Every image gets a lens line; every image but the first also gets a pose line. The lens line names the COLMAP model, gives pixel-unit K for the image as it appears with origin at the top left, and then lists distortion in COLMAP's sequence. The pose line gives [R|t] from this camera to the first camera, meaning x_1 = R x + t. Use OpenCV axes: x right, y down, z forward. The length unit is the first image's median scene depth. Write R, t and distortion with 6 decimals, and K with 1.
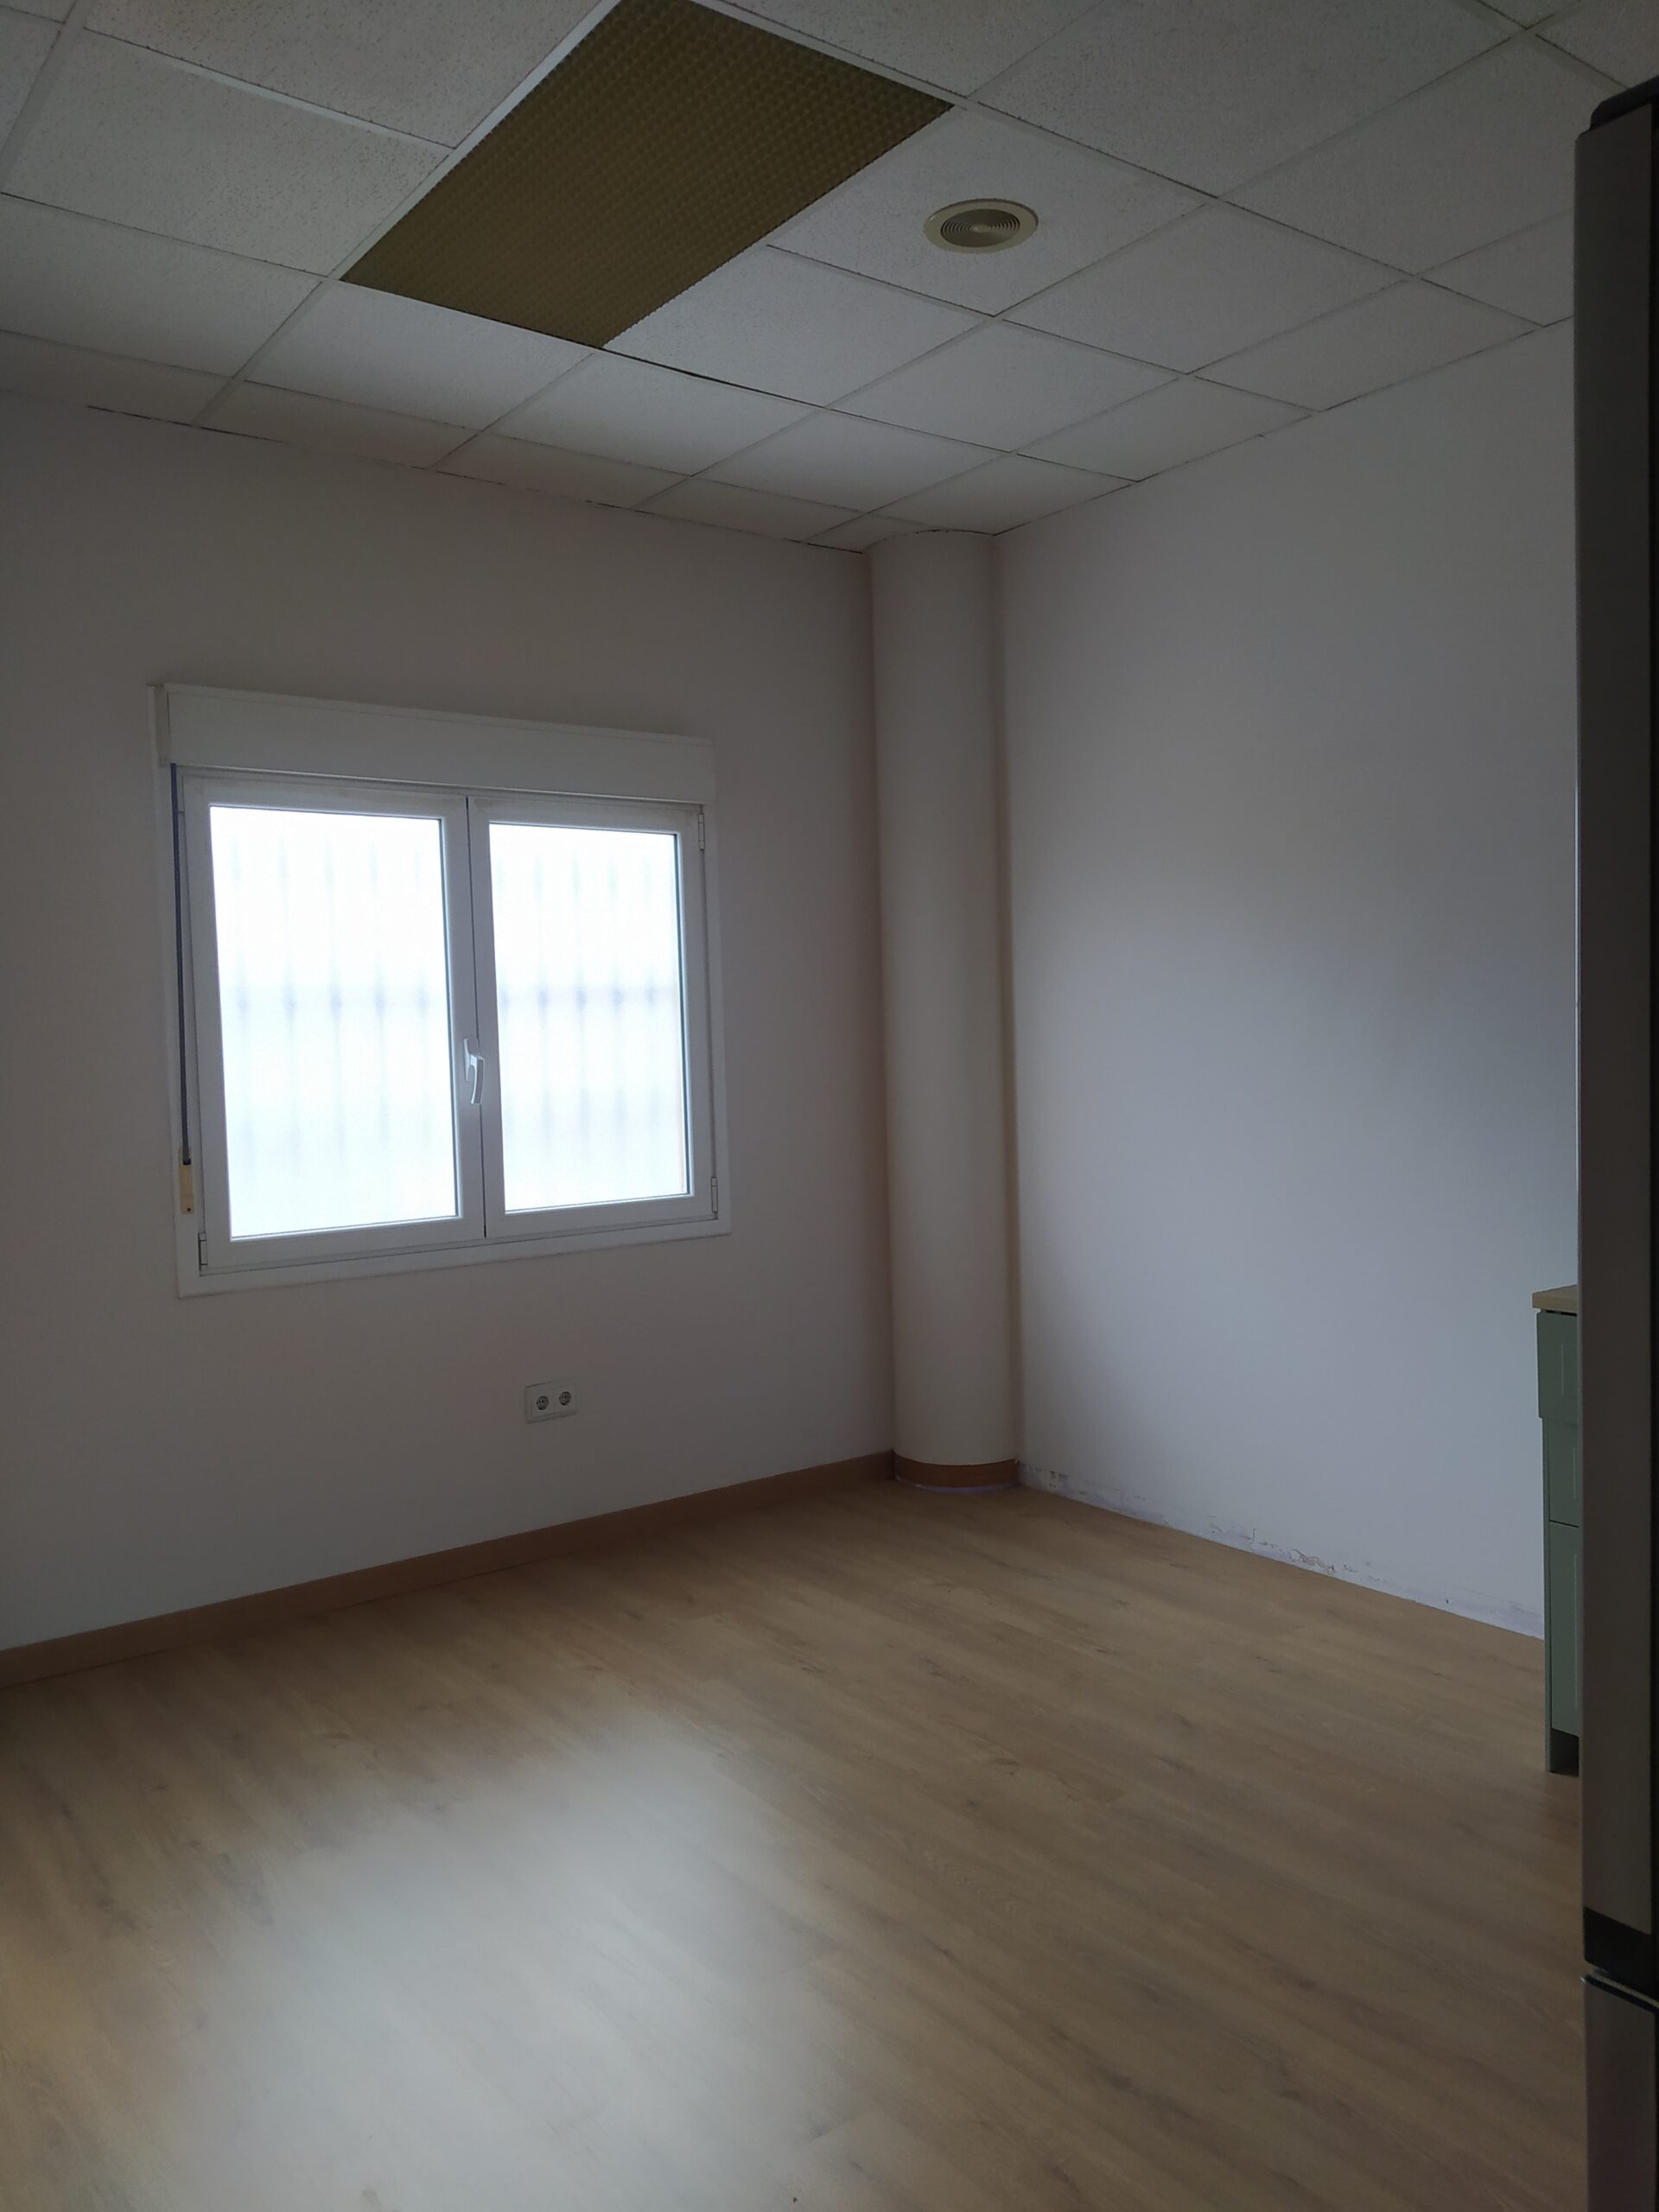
lens RADIAL K [[1659.8, 0, 824.8], [0, 1659.8, 1130.4], [0, 0, 1]] dist [0.102856, -0.197450]
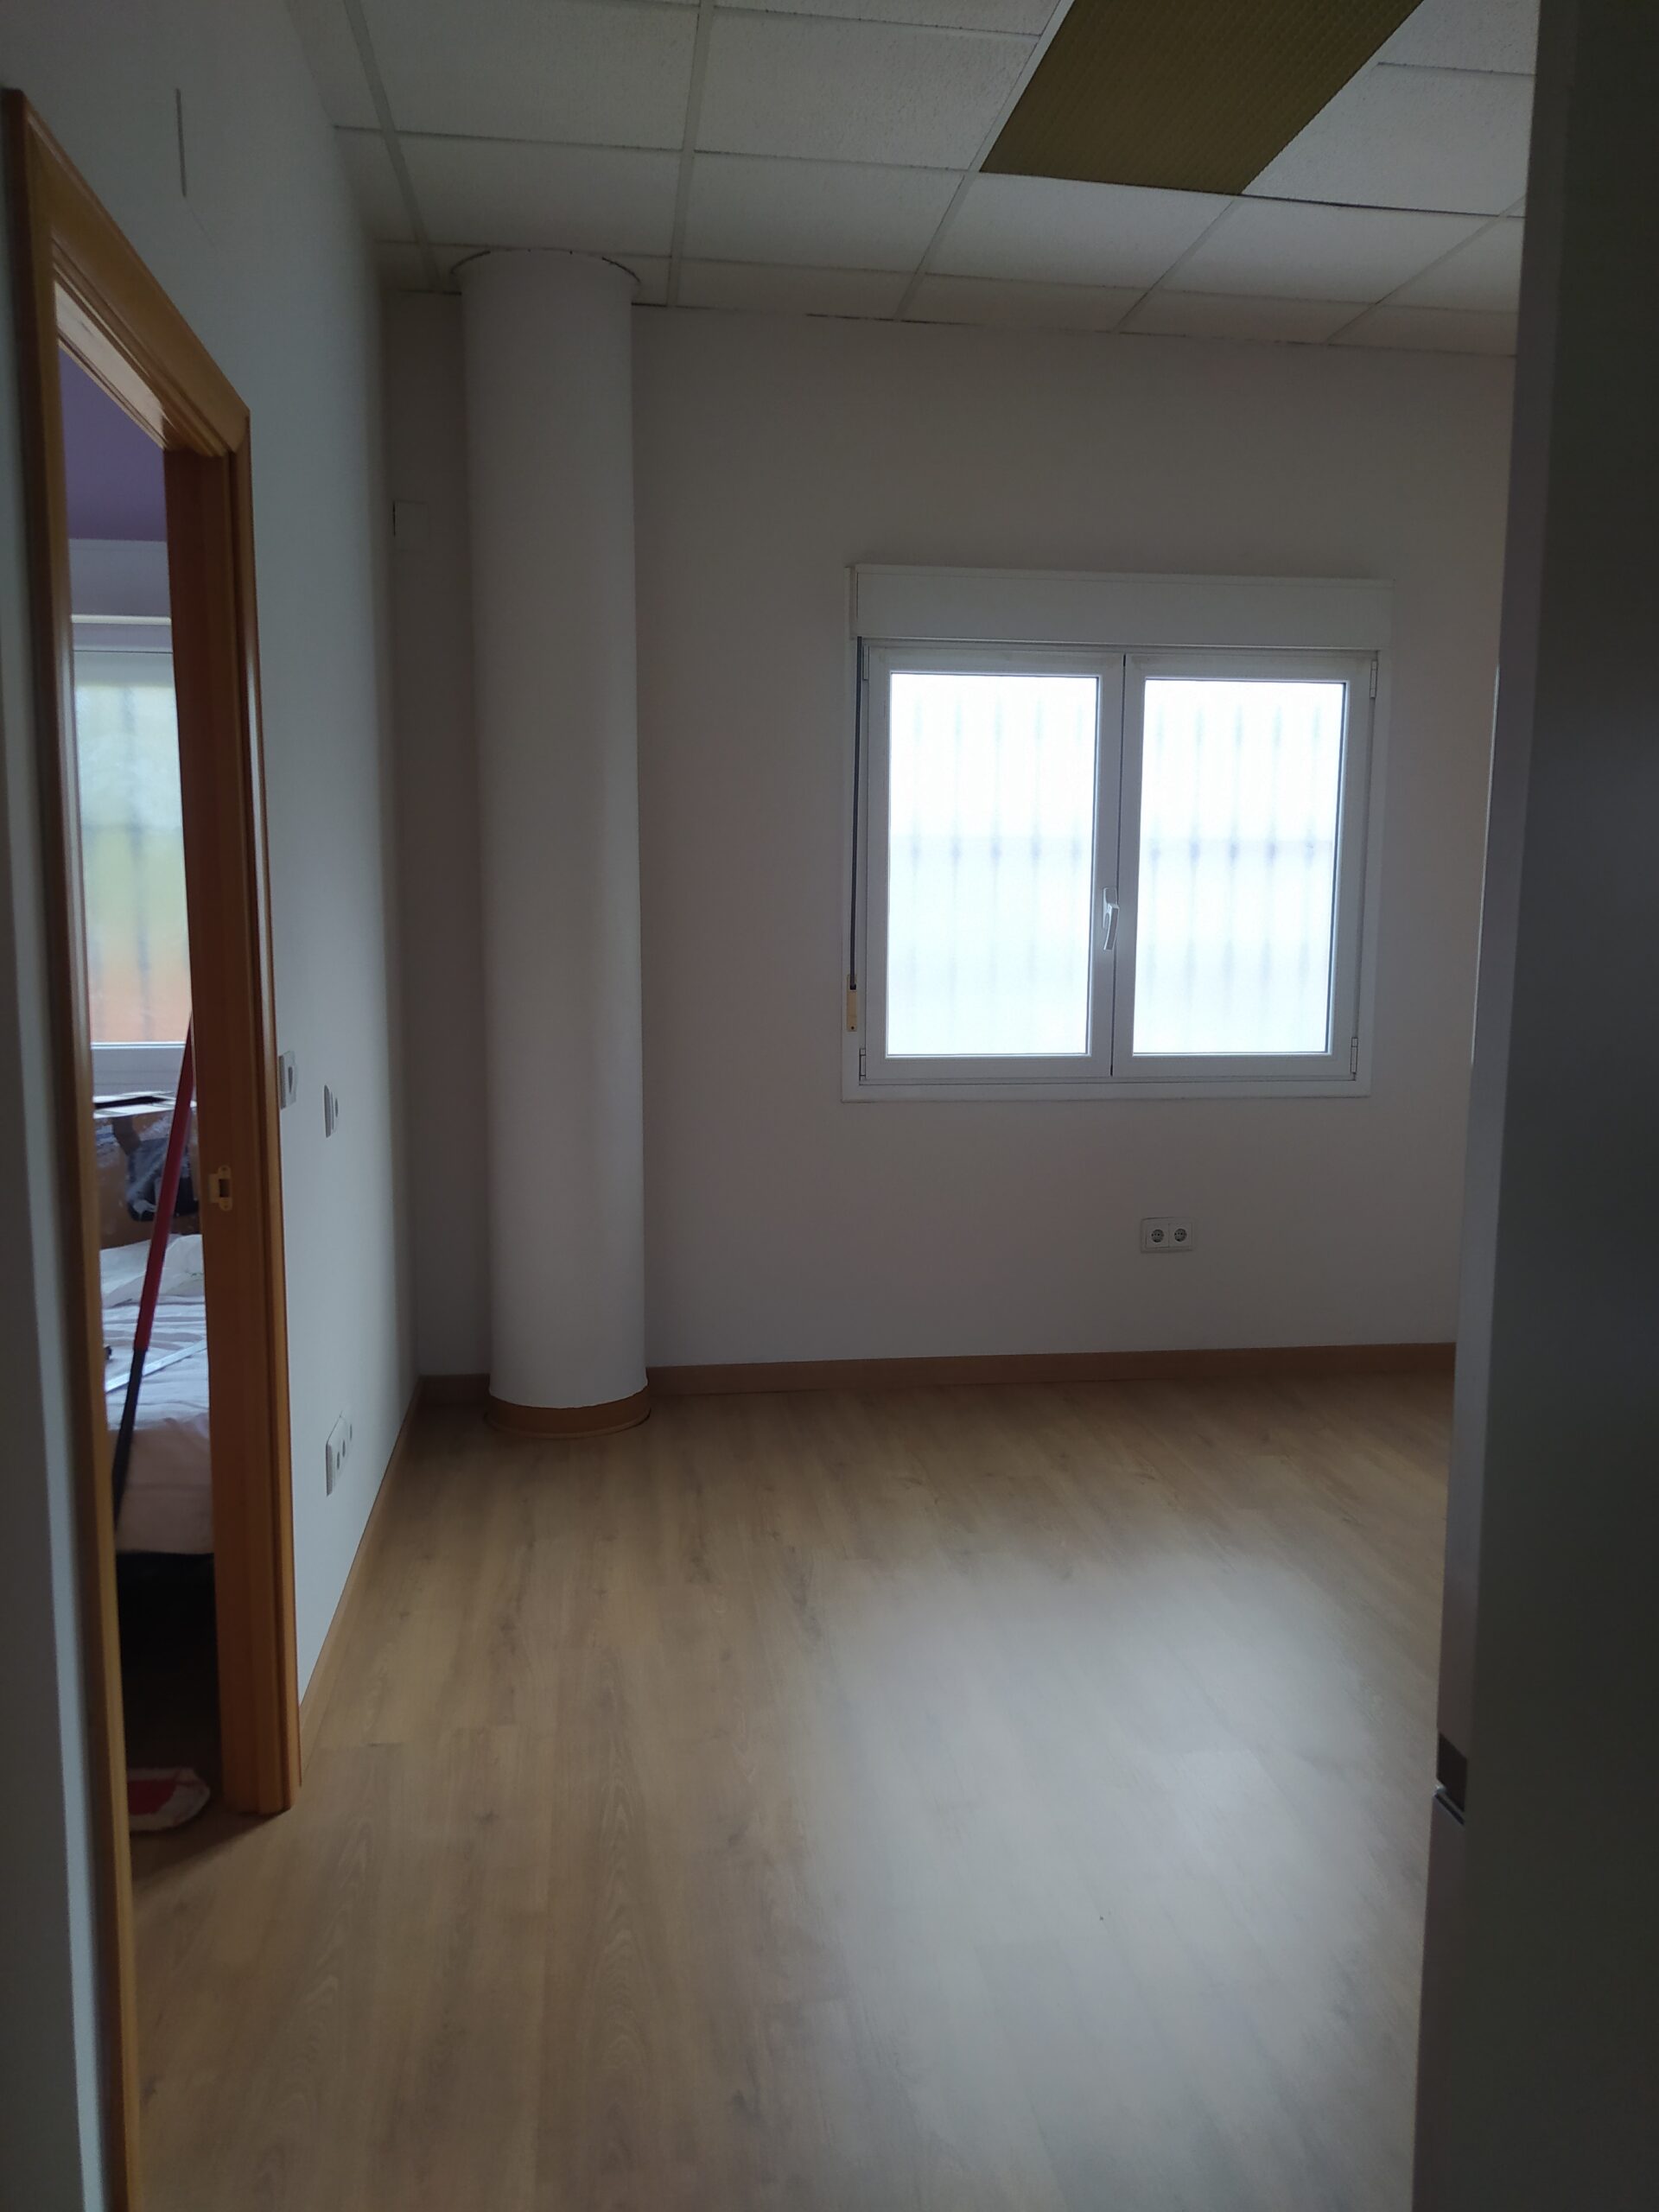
lens RADIAL K [[1660.2, 0, 830.4], [0, 1660.2, 1142.0], [0, 0, 1]] dist [0.099821, -0.142920]
pose [[0.875349, 0.107373, -0.471419, 0.154426], [-0.061770, 0.991875, 0.111217, -0.001666], [0.479530, -0.068234, 0.874869, -0.029452]]
